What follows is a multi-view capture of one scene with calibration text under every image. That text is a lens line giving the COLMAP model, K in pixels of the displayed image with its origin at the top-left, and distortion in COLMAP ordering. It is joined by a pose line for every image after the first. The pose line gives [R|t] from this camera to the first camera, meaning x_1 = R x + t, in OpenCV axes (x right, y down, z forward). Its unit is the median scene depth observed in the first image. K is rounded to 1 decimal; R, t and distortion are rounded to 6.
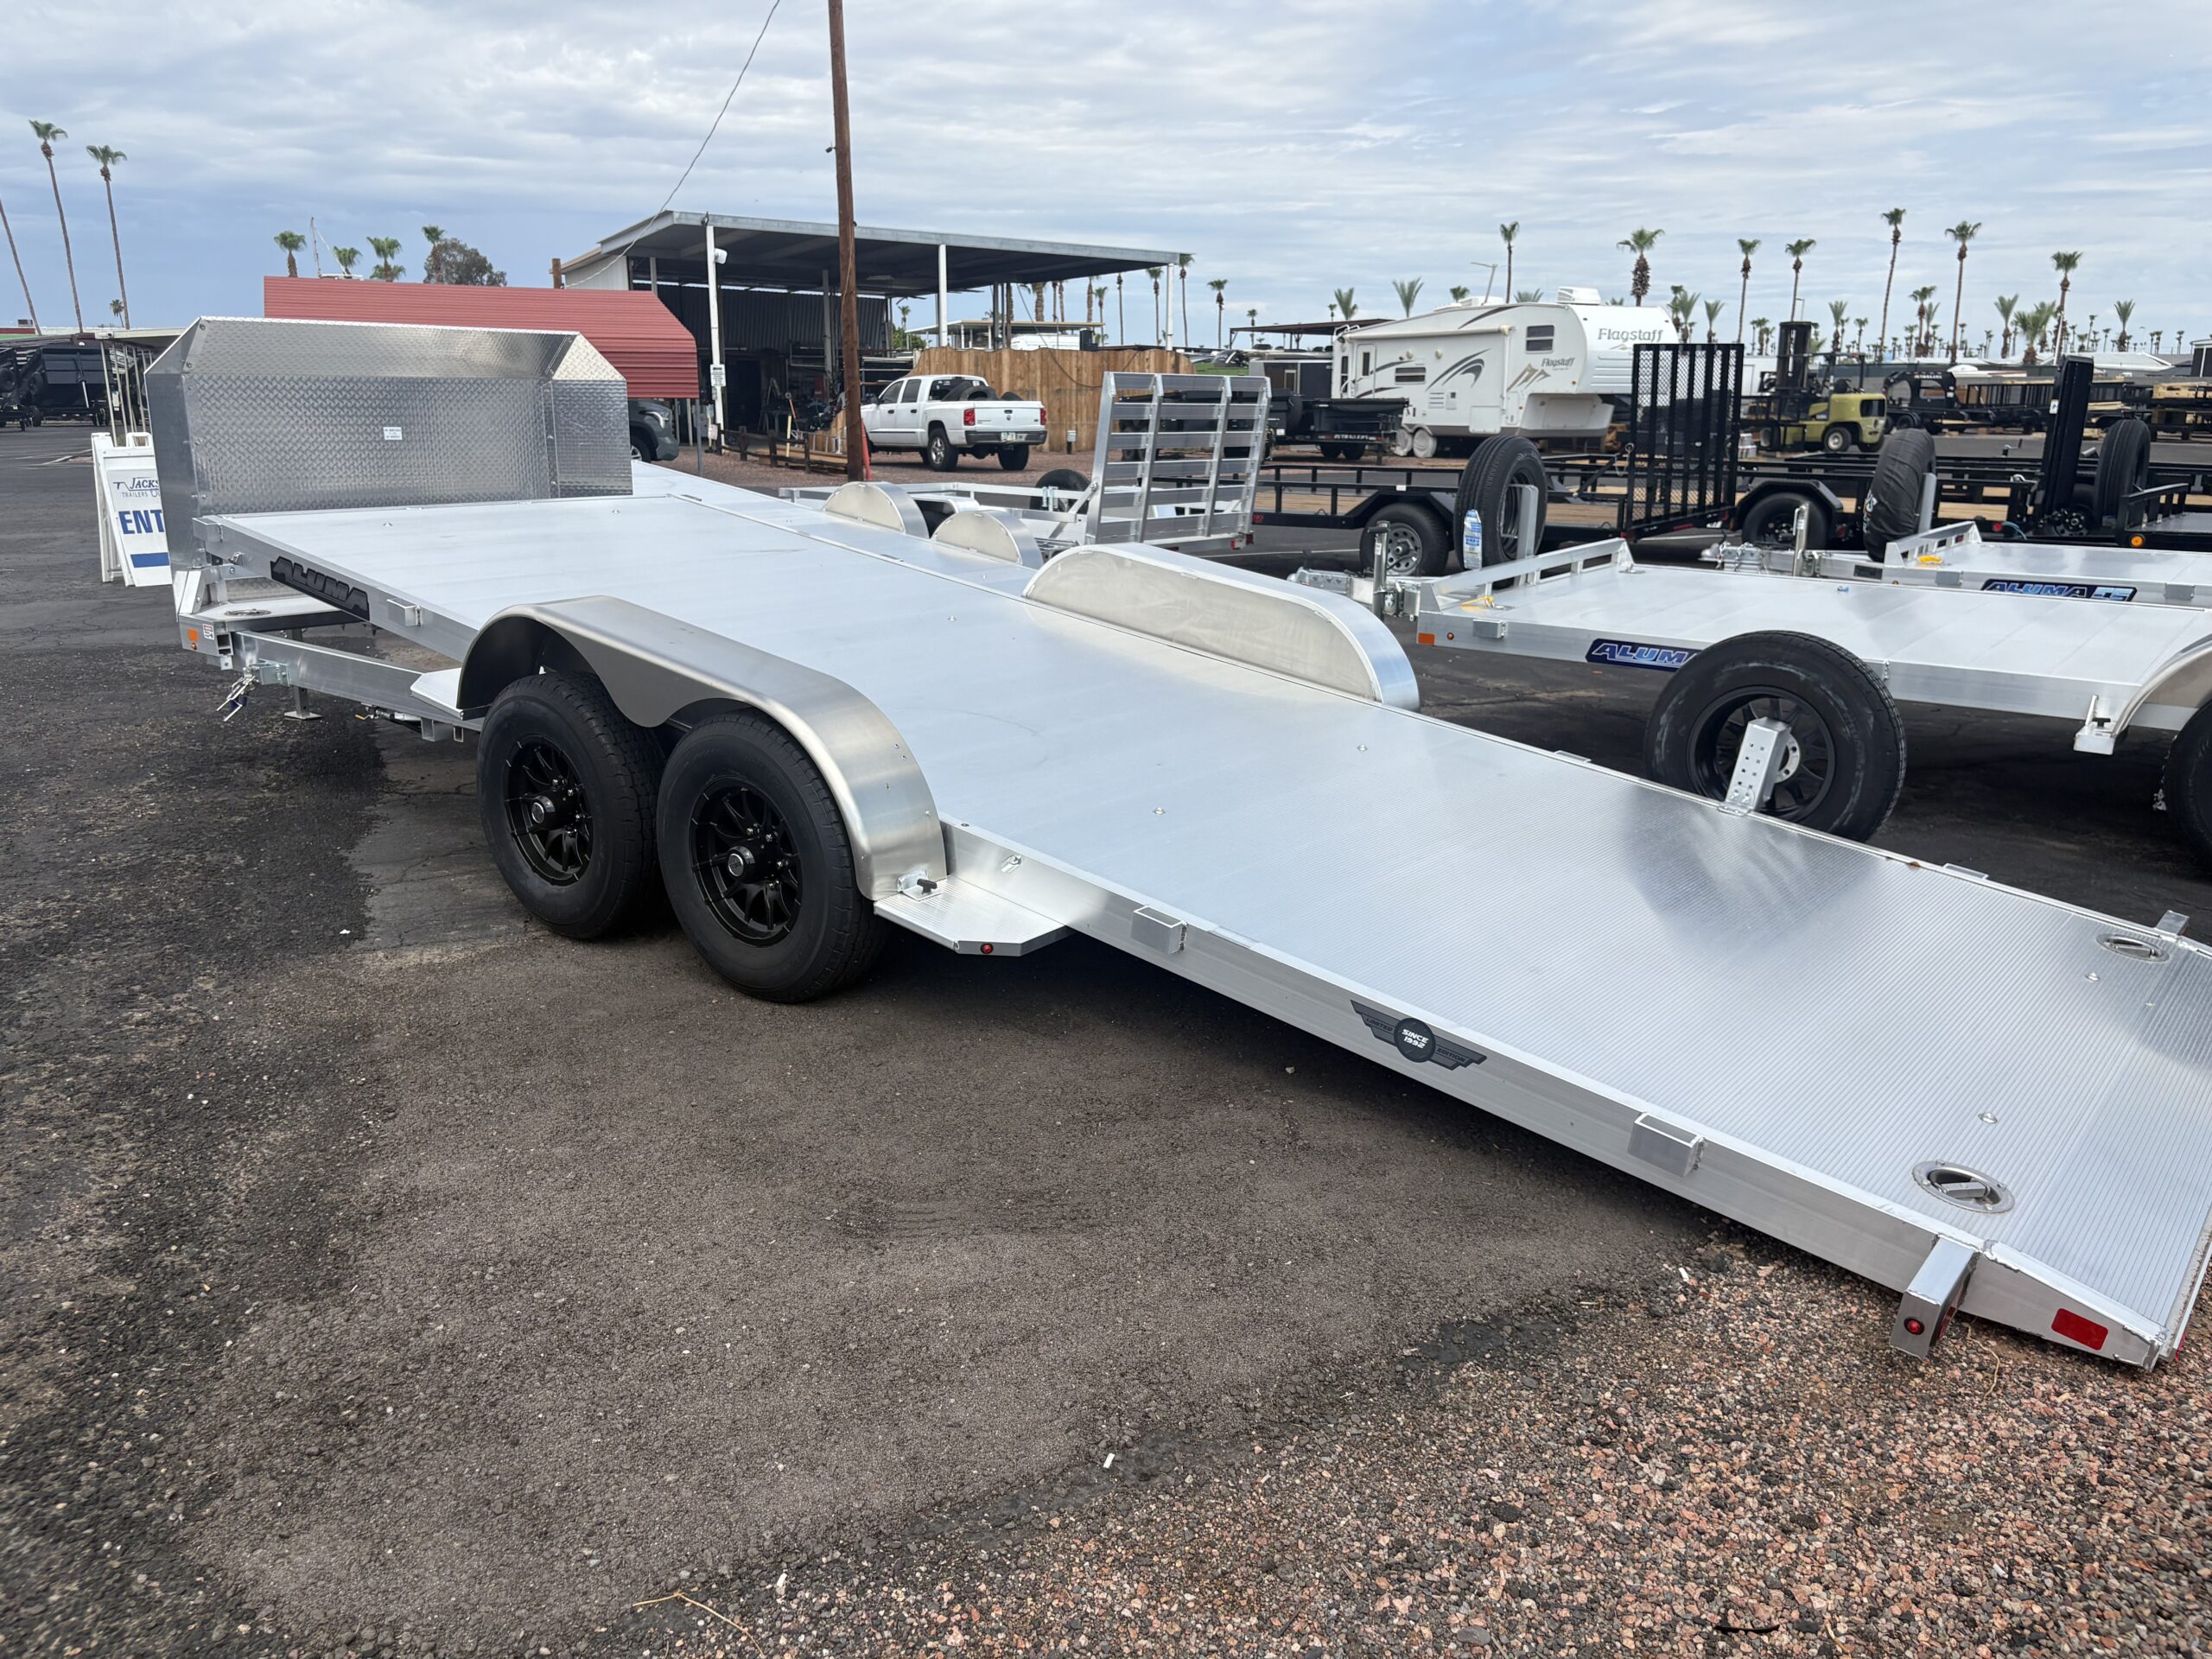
lens RADIAL K [[1703.1, 0, 1106.0], [0, 1703.1, 829.5], [0, 0, 1]] dist [0.052827, -0.066285]
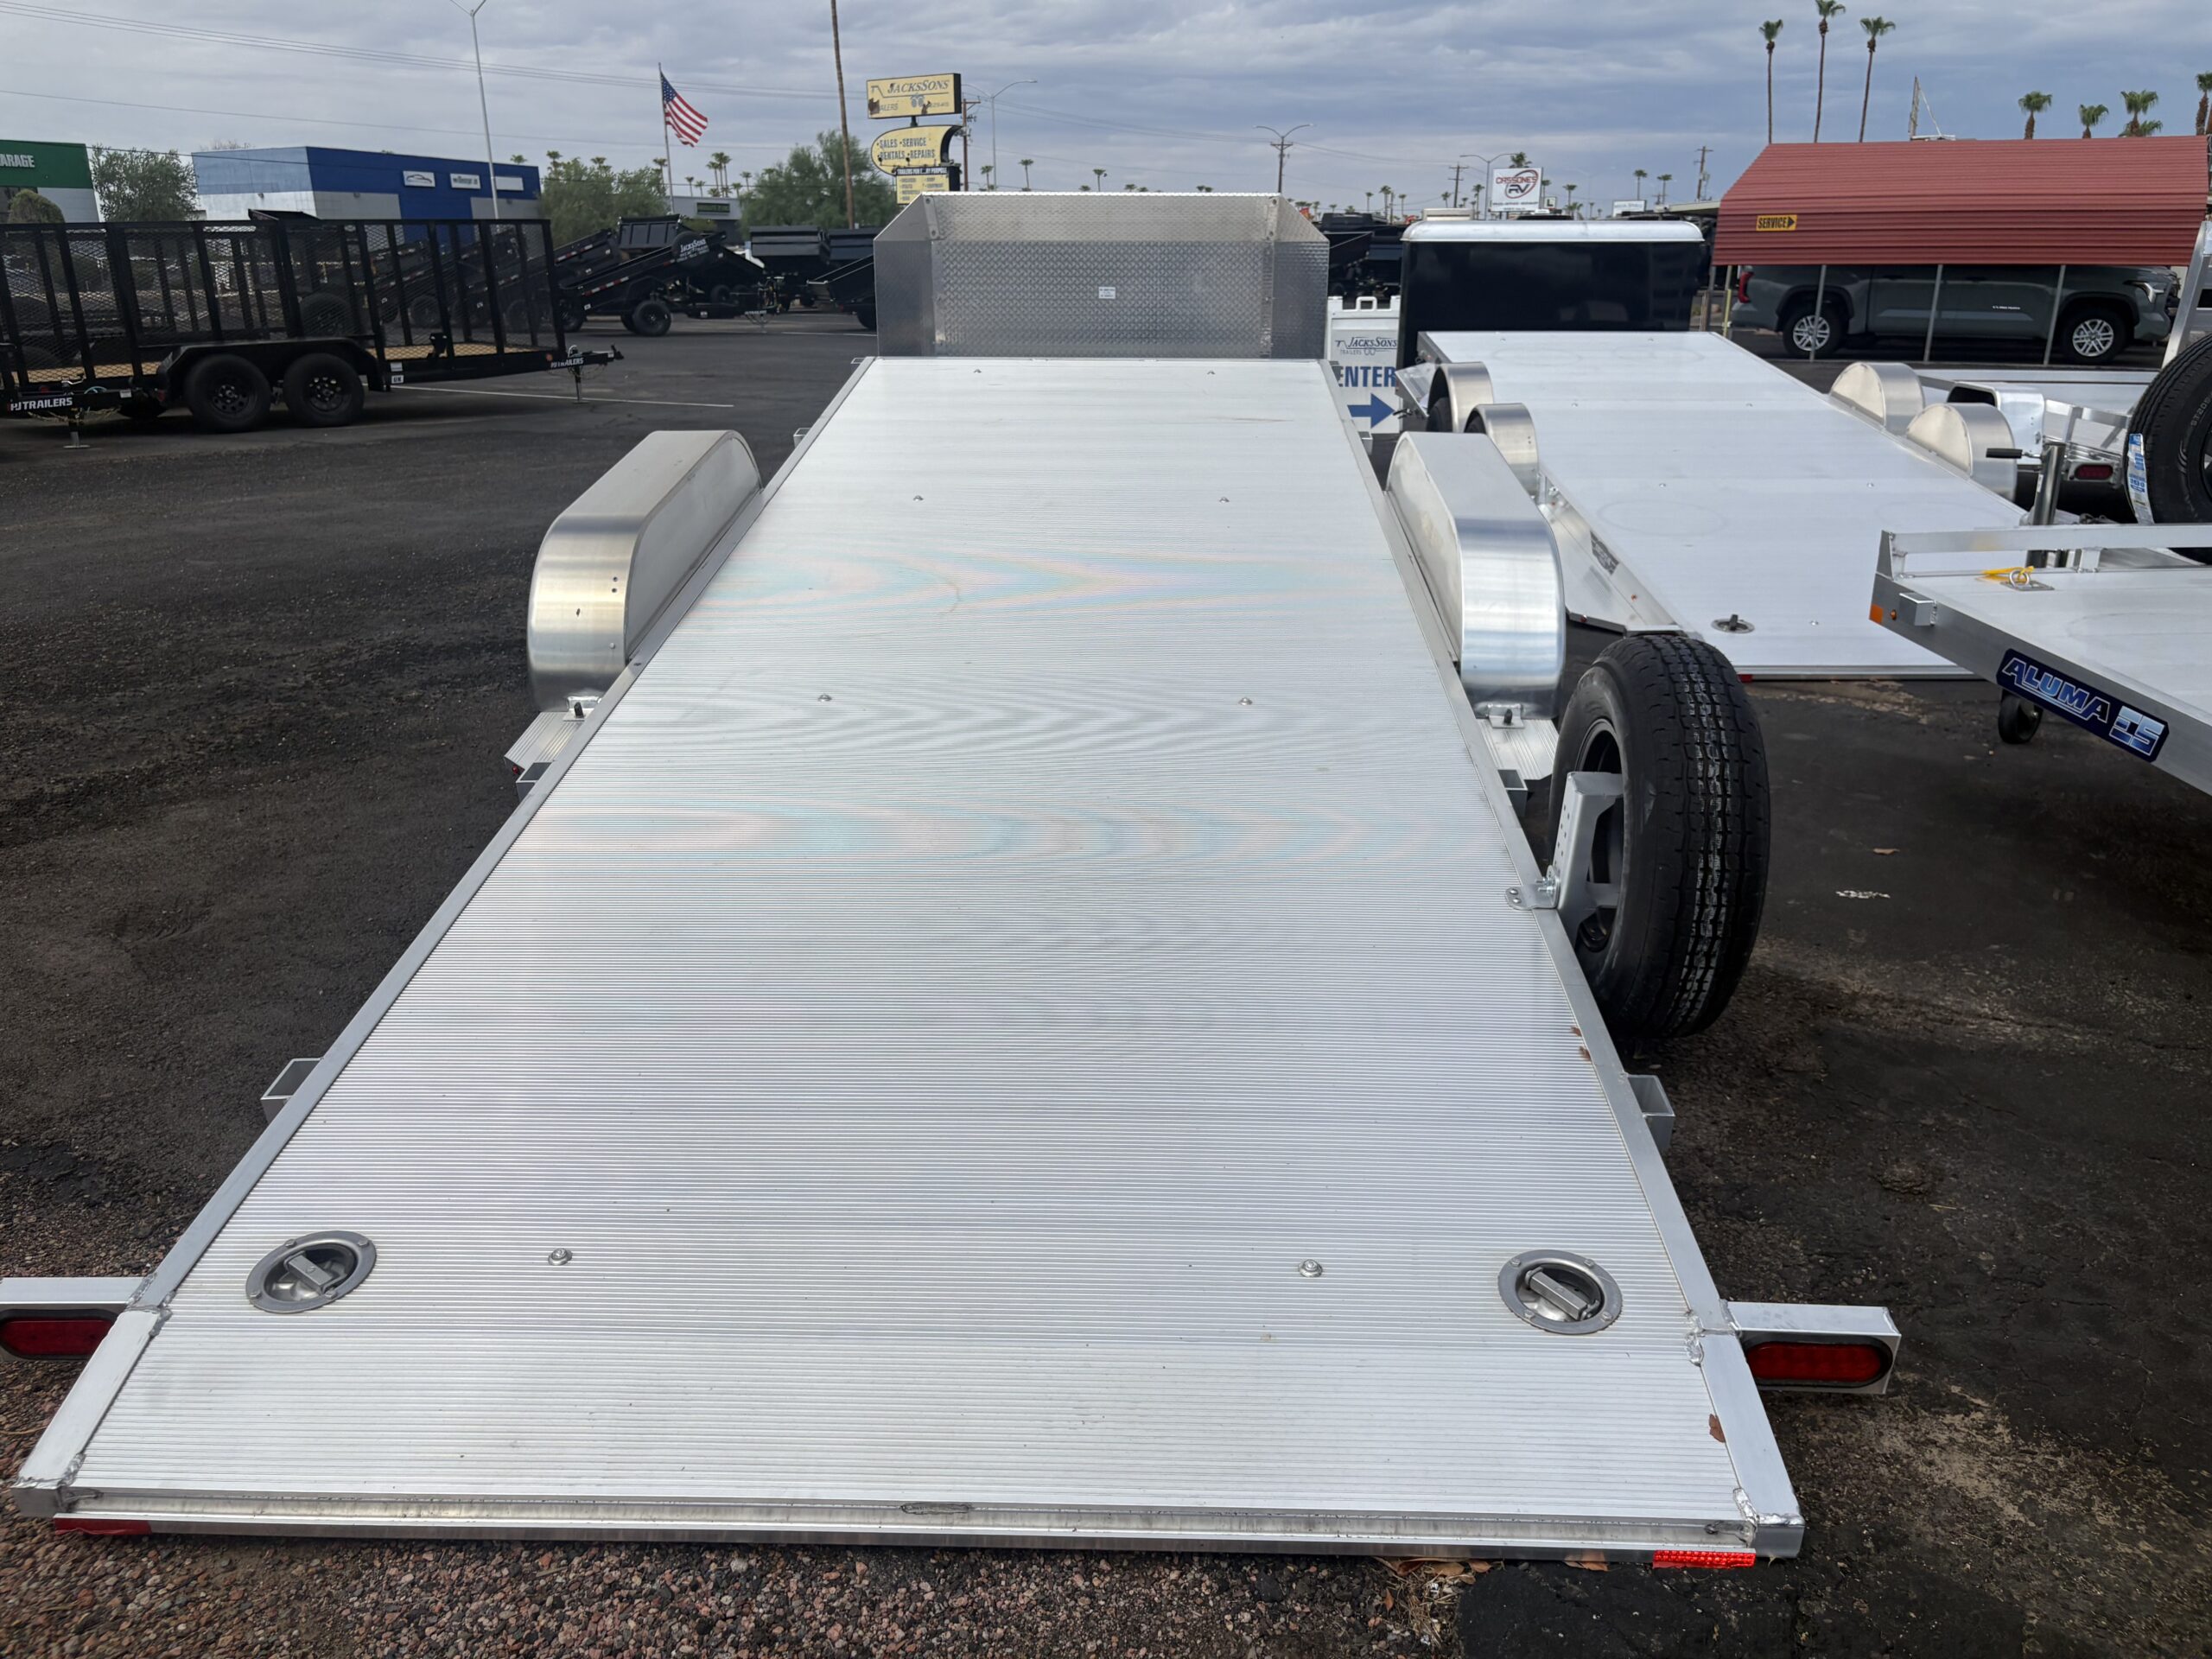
lens RADIAL K [[1703.1, 0, 1106.0], [0, 1703.1, 829.5], [0, 0, 1]] dist [0.052827, -0.066285]
pose [[0.600674, 0.251634, -0.758862, 0.279372], [-0.199185, 0.966349, 0.162771, -0.040596], [0.774285, 0.053381, 0.630582, 0.173212]]
